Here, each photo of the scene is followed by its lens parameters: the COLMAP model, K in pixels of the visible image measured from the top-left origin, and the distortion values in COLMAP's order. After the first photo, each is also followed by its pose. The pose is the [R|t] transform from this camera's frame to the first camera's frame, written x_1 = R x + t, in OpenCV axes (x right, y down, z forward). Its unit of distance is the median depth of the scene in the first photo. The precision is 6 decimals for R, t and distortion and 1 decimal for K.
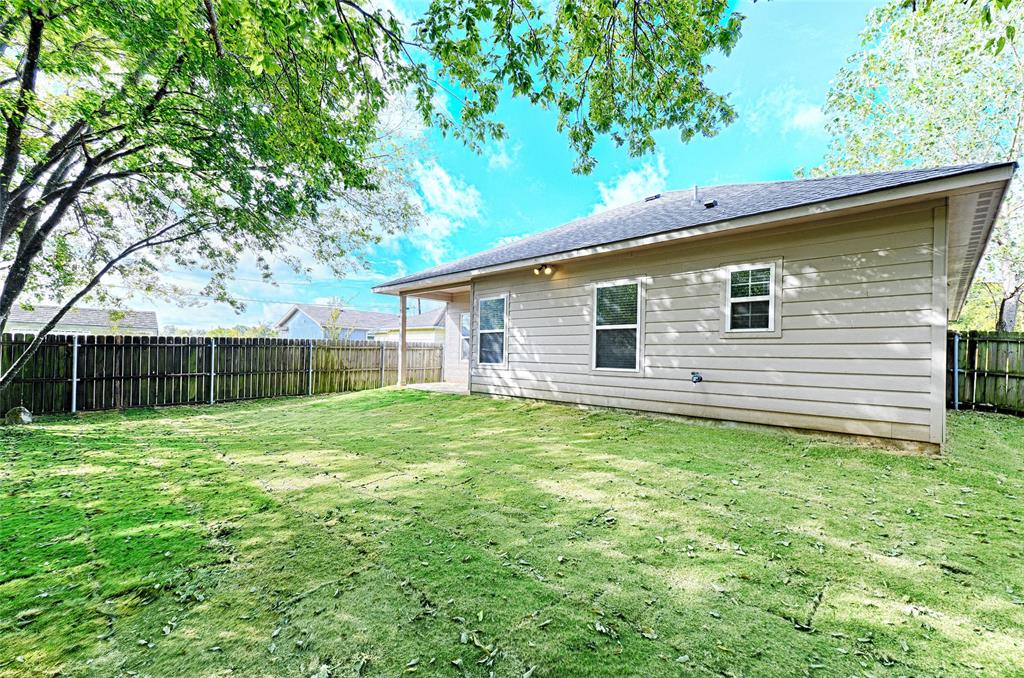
lens RADIAL K [[432.0, 0, 513.3], [0, 432.0, 343.4], [0, 0, 1]] dist [0.021367, 0.000270]
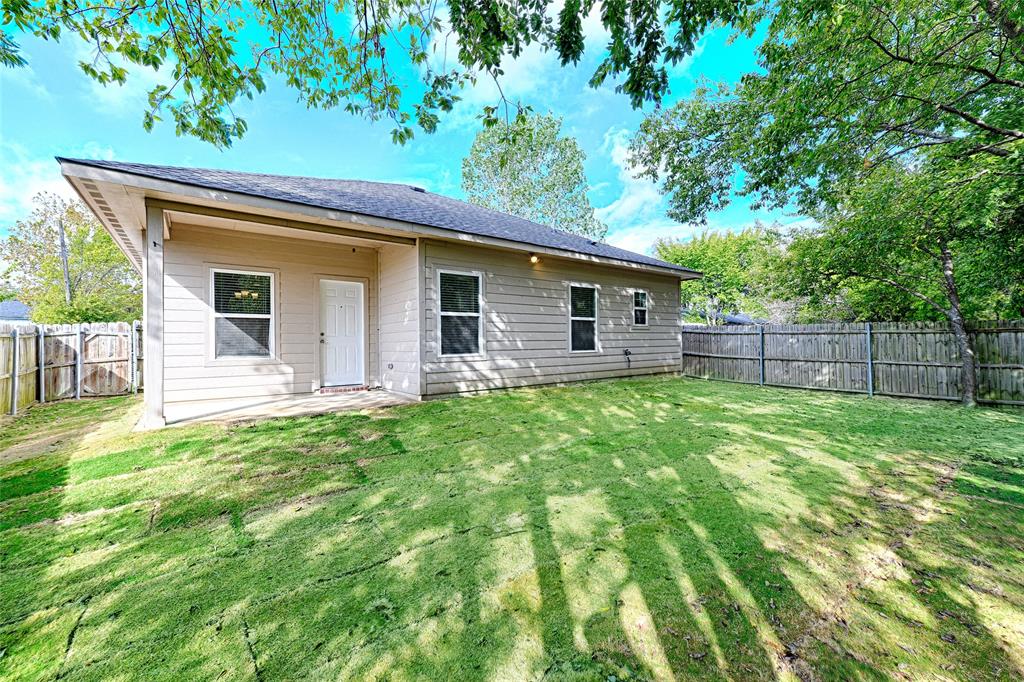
lens RADIAL K [[429.9, 0, 514.2], [0, 429.9, 338.8], [0, 0, 1]] dist [0.006412, -0.000086]
pose [[0.131130, -0.006697, 0.991343, -1.013538], [-0.006543, 0.999950, 0.007621, 0.013504], [-0.991344, -0.007486, 0.131079, 0.974325]]
